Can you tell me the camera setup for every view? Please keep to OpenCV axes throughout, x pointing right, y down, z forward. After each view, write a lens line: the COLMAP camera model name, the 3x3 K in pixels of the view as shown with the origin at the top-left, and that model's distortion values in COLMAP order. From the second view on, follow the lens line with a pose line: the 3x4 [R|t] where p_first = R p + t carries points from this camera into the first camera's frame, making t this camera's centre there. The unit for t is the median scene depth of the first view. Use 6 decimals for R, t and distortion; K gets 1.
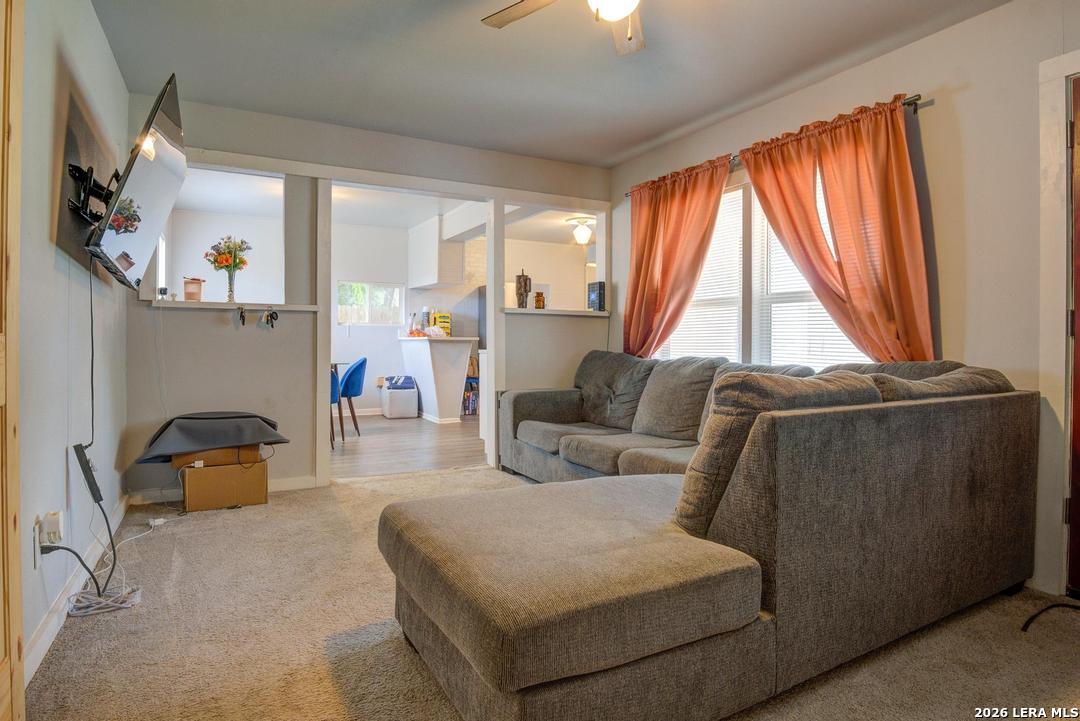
lens RADIAL K [[603.5, 0, 540.7], [0, 603.5, 344.1], [0, 0, 1]] dist [-0.054963, -0.000166]
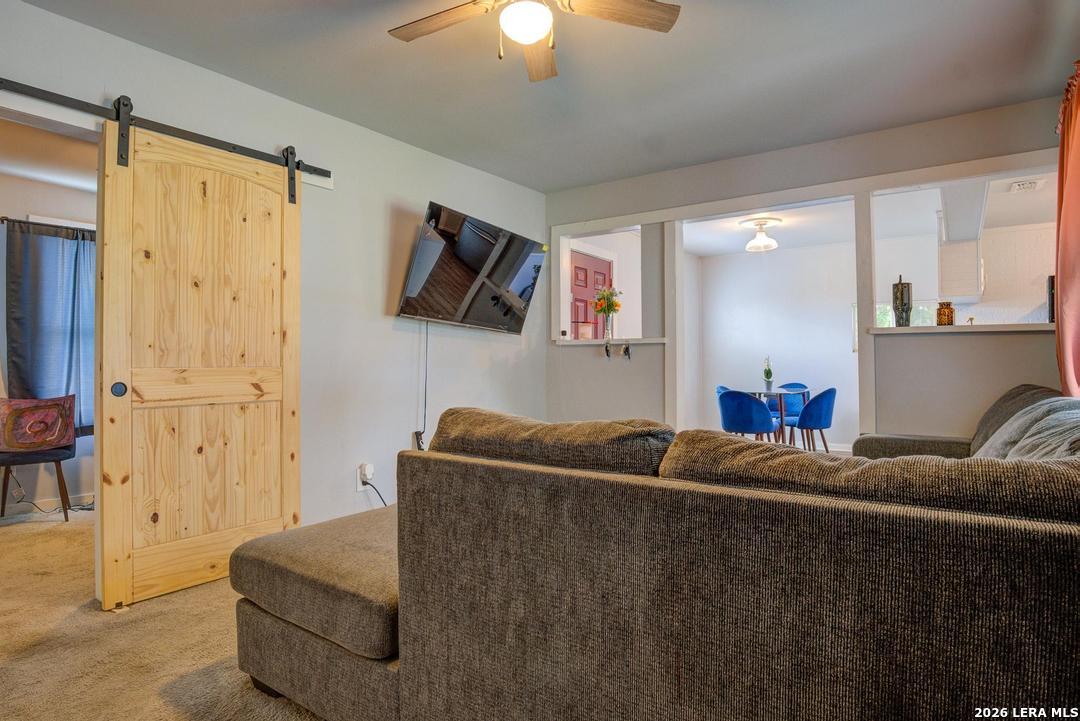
lens RADIAL K [[608.7, 0, 540.0], [0, 608.7, 360.5], [0, 0, 1]] dist [-0.032298, 0.000315]
pose [[0.426230, -0.012622, -0.904527, 0.434613], [-0.003299, 0.999874, -0.015507, -0.003841], [0.904609, 0.009594, 0.426135, 0.256175]]
